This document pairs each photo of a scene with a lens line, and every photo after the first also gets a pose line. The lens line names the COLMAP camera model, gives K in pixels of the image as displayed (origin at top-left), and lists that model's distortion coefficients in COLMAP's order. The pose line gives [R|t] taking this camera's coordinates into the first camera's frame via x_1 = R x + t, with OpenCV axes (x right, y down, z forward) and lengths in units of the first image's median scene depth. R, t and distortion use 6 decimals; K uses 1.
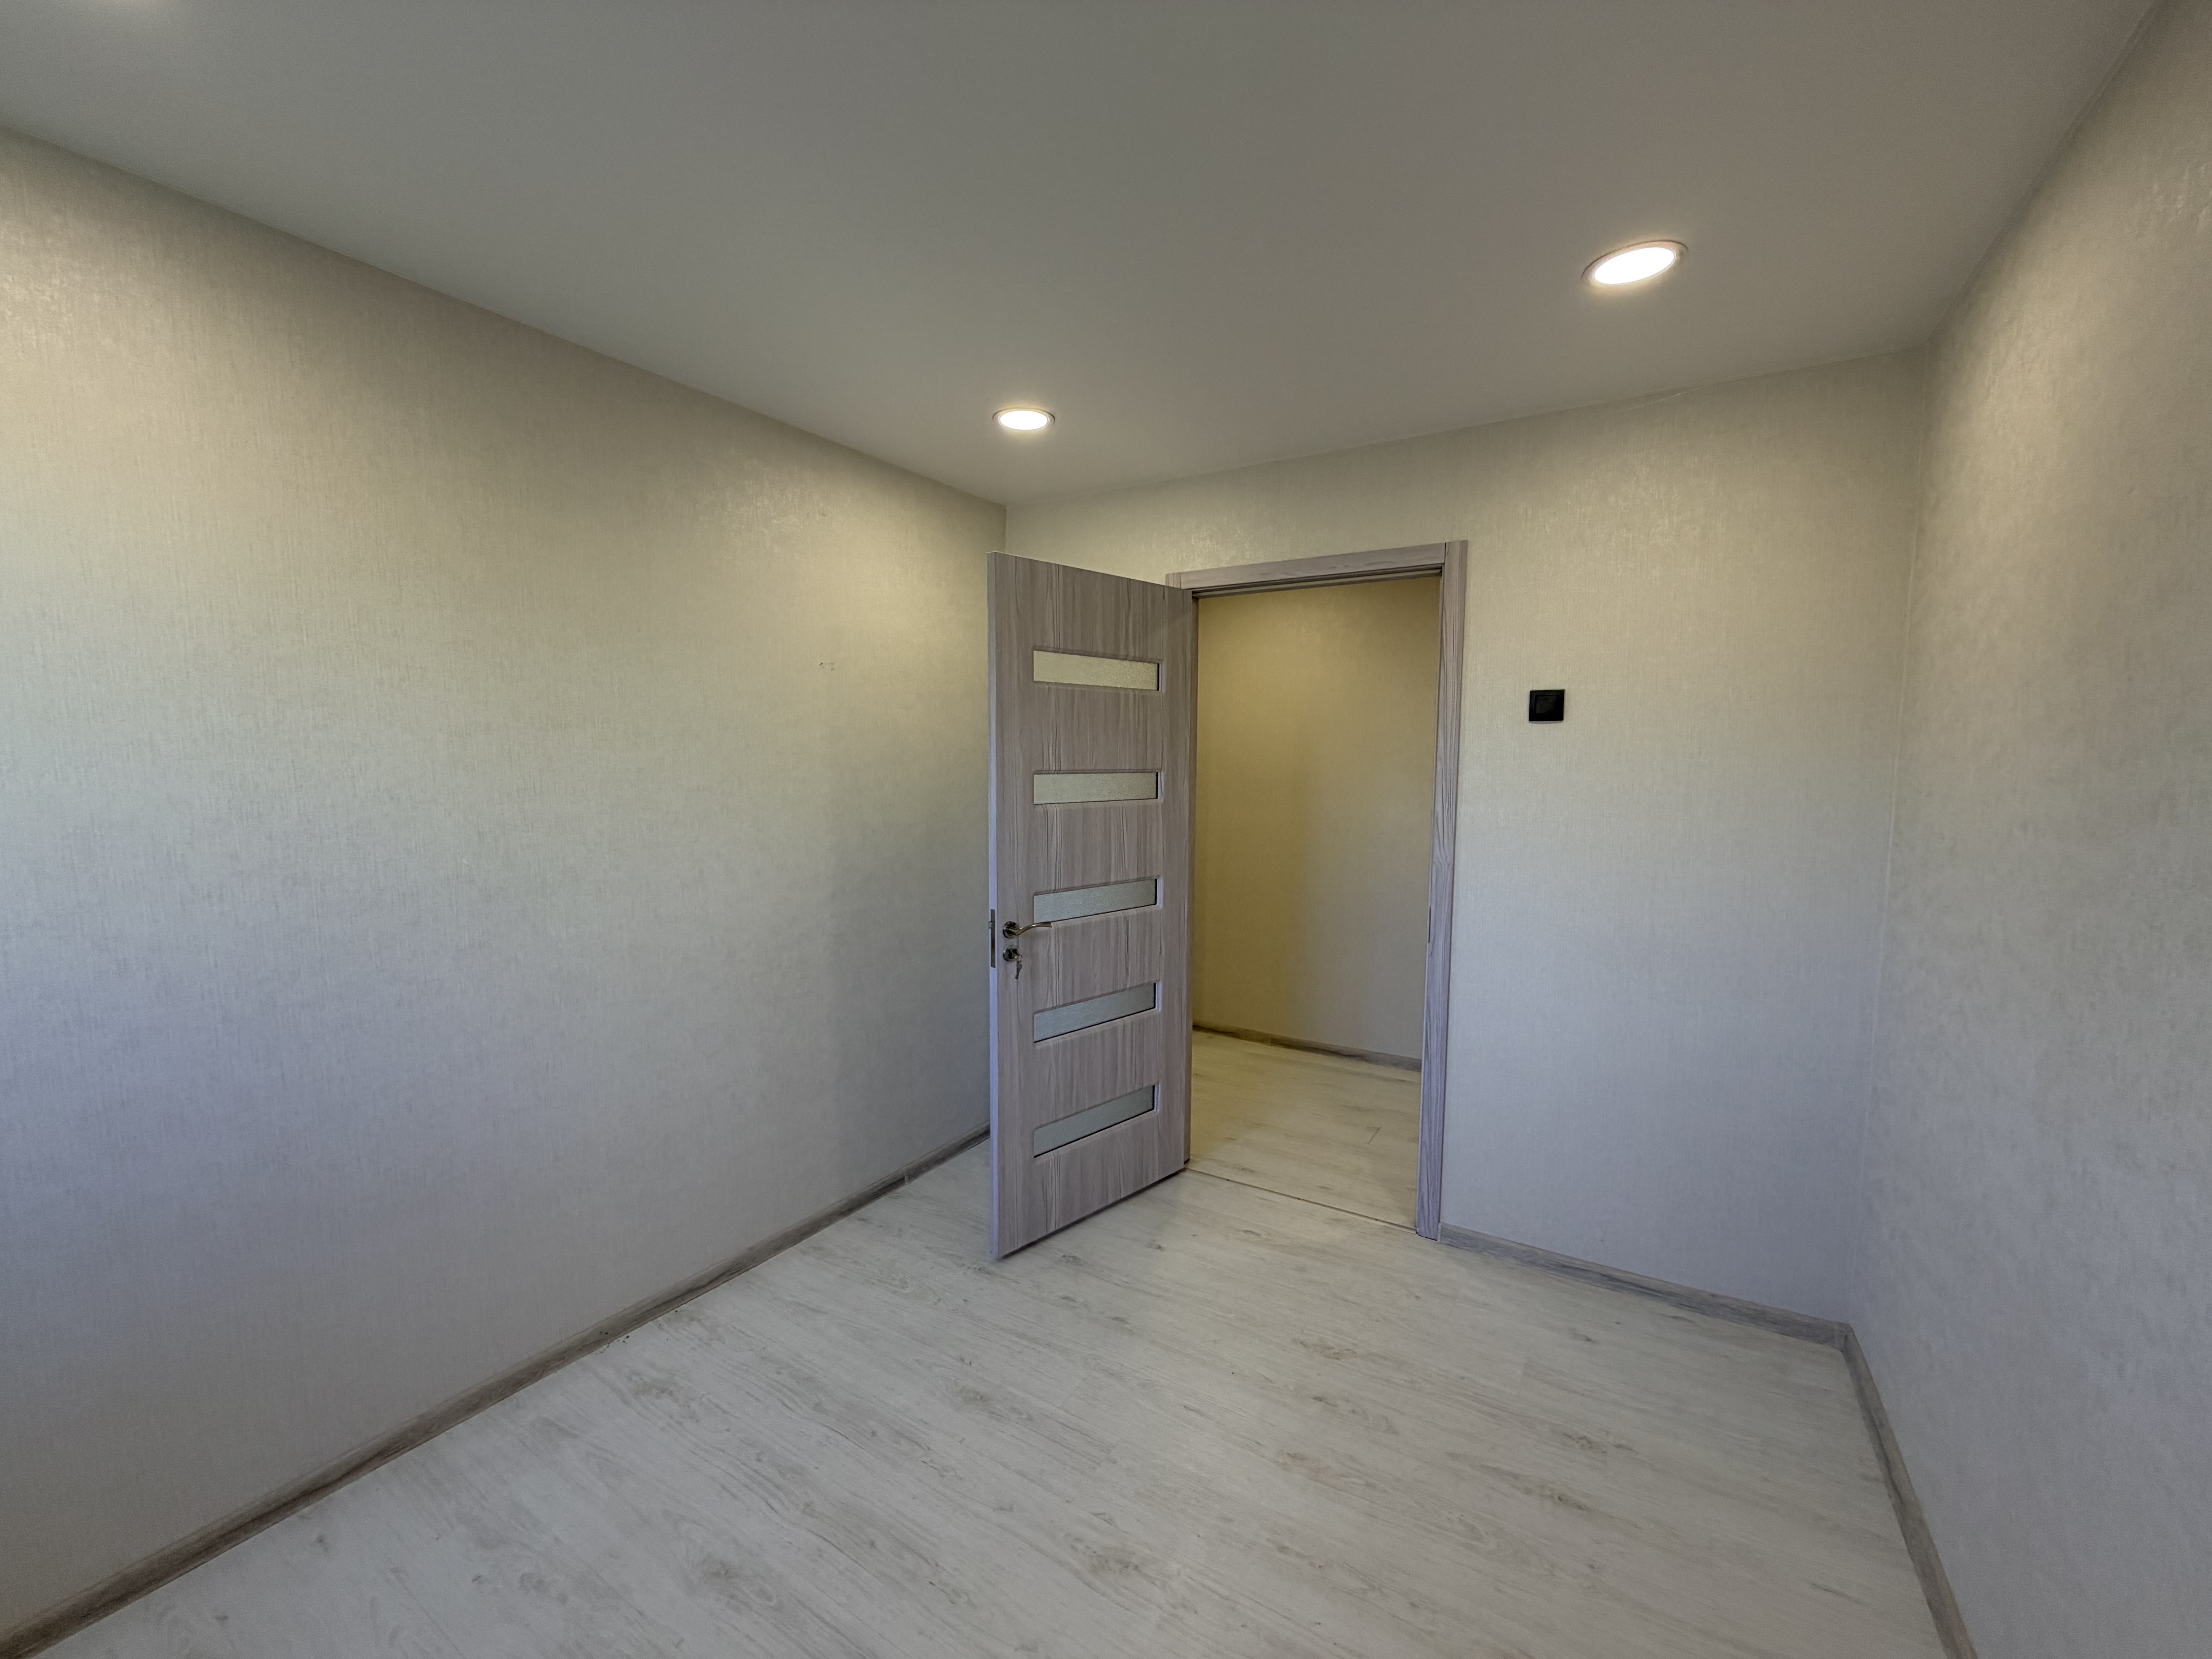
lens RADIAL K [[884.4, 0, 1093.7], [0, 884.4, 816.9], [0, 0, 1]] dist [0.003086, 0.000210]
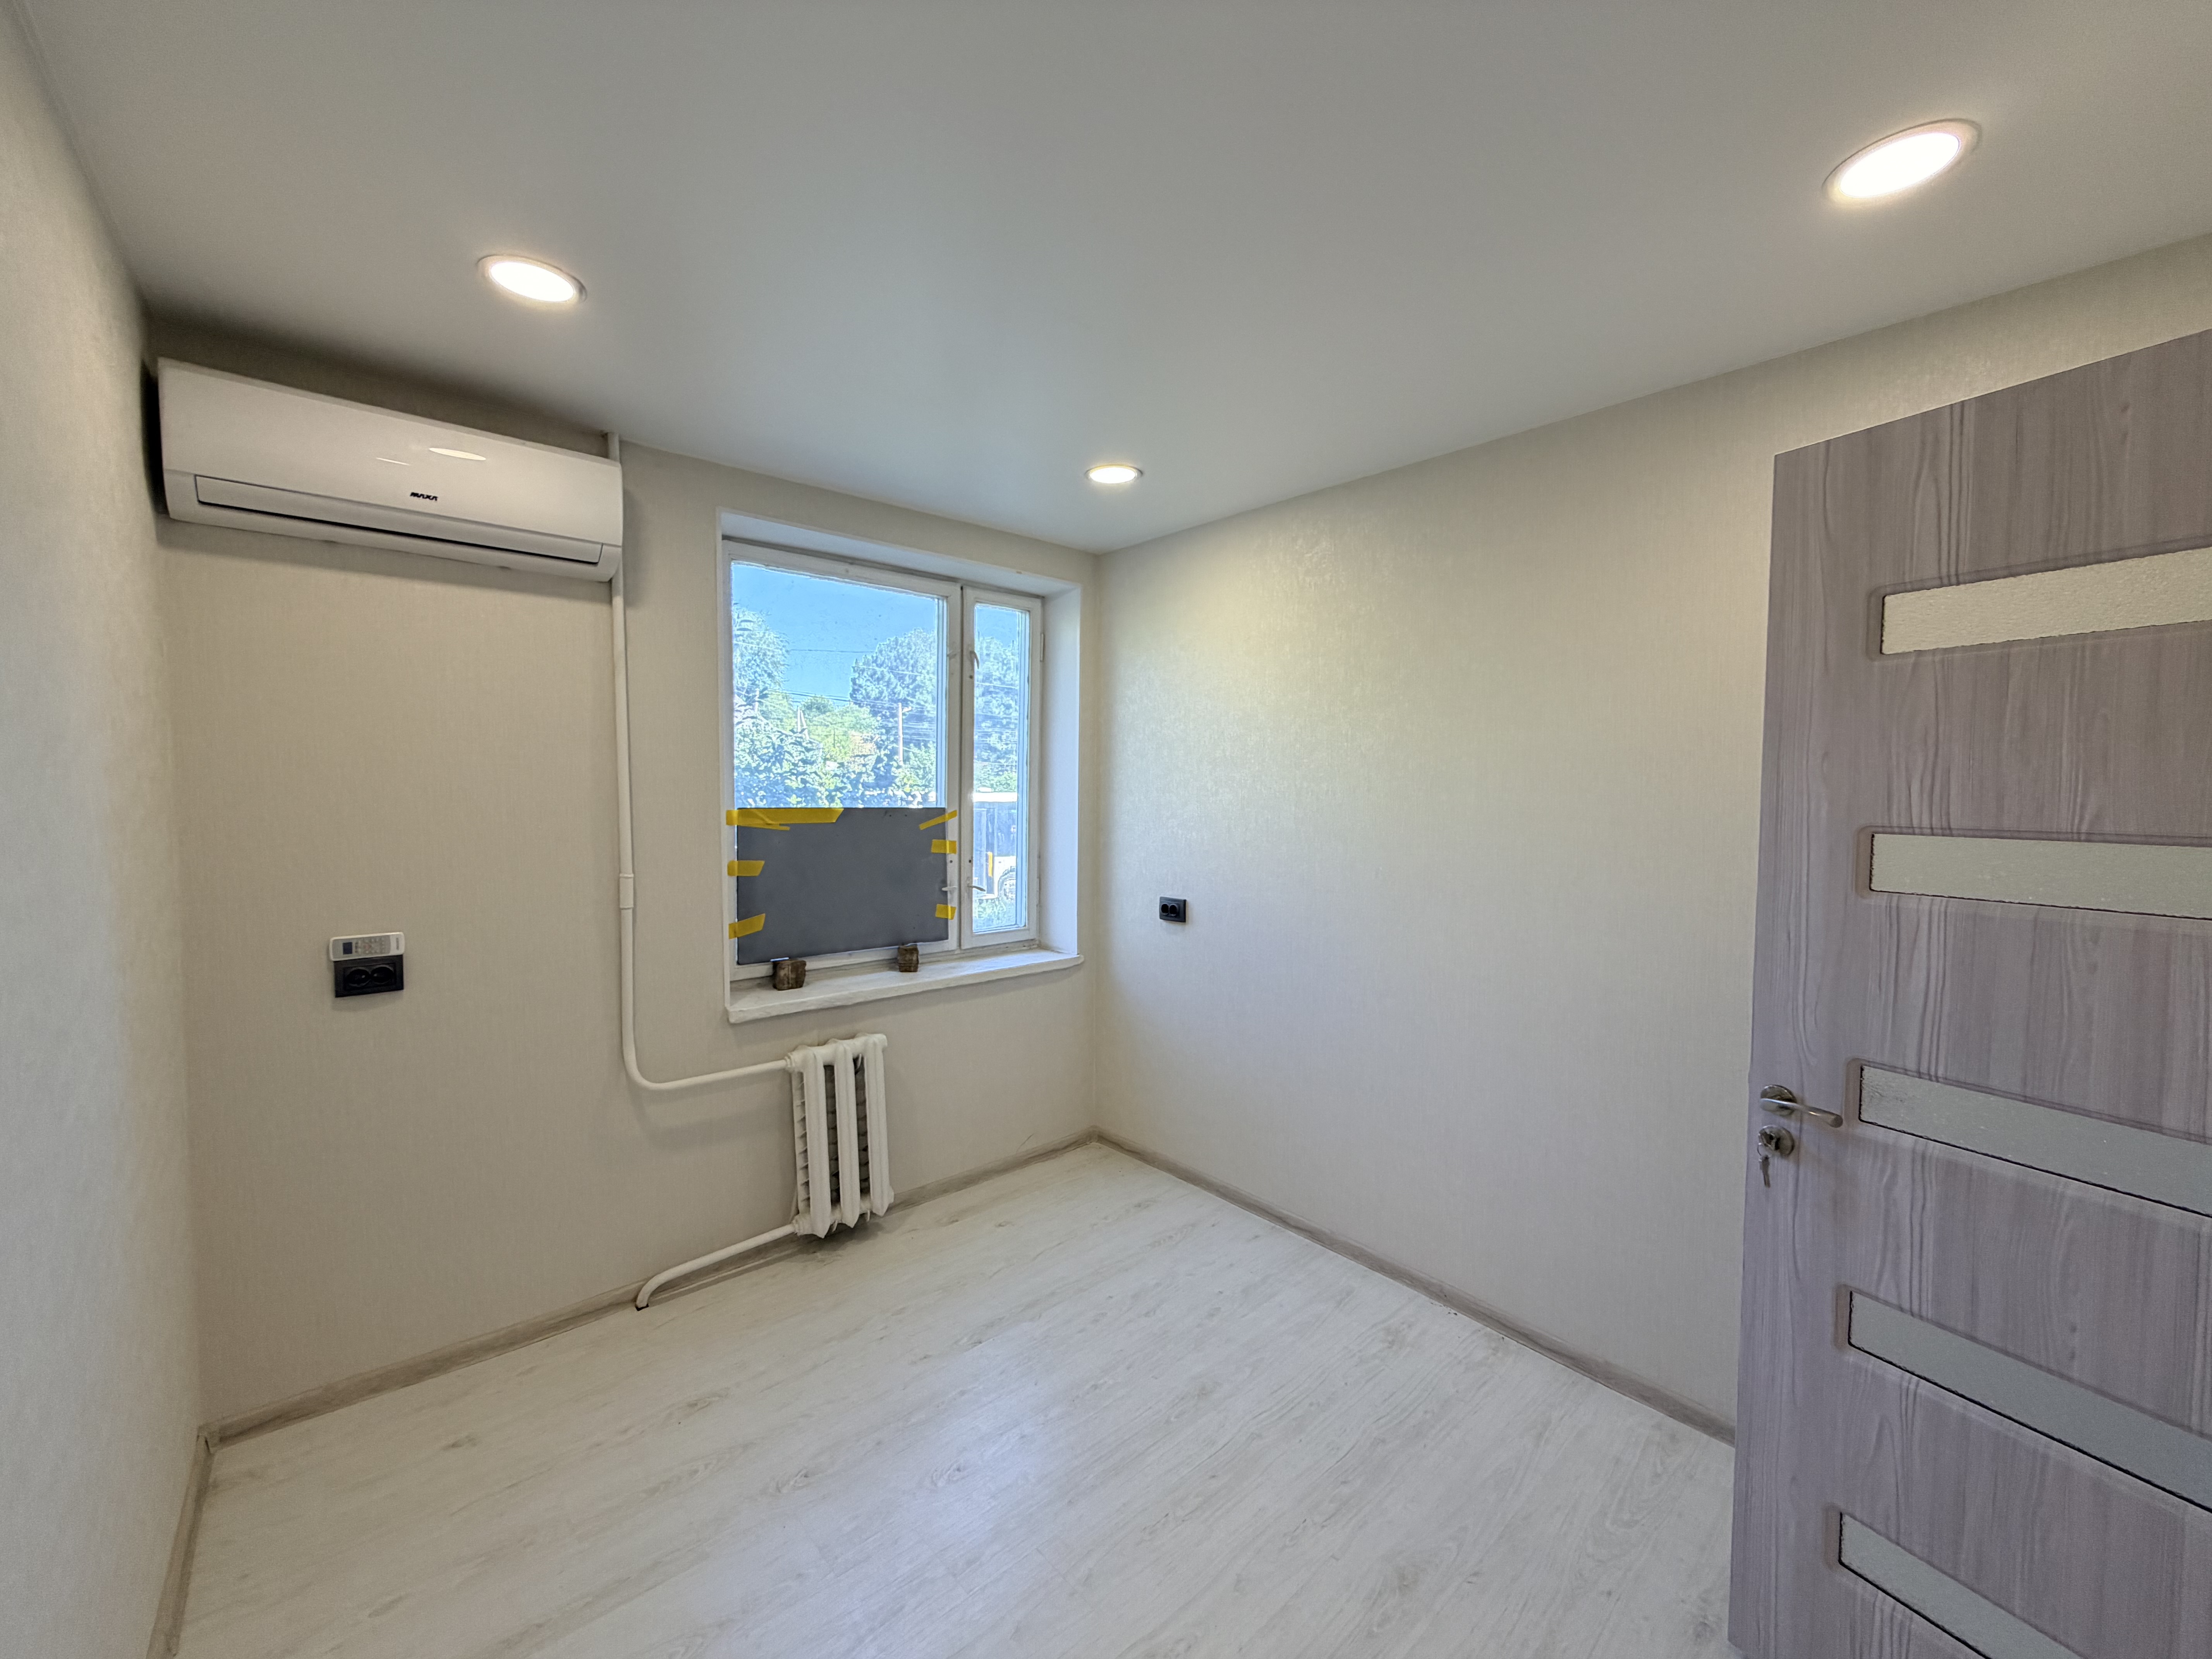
lens RADIAL K [[884.4, 0, 1099.5], [0, 884.4, 817.5], [0, 0, 1]] dist [0.003086, 0.000210]
pose [[-0.269082, 0.026759, -0.962745, 0.553489], [-0.080483, 0.995493, 0.050164, -0.046128], [0.959749, 0.090982, -0.265716, 0.691605]]
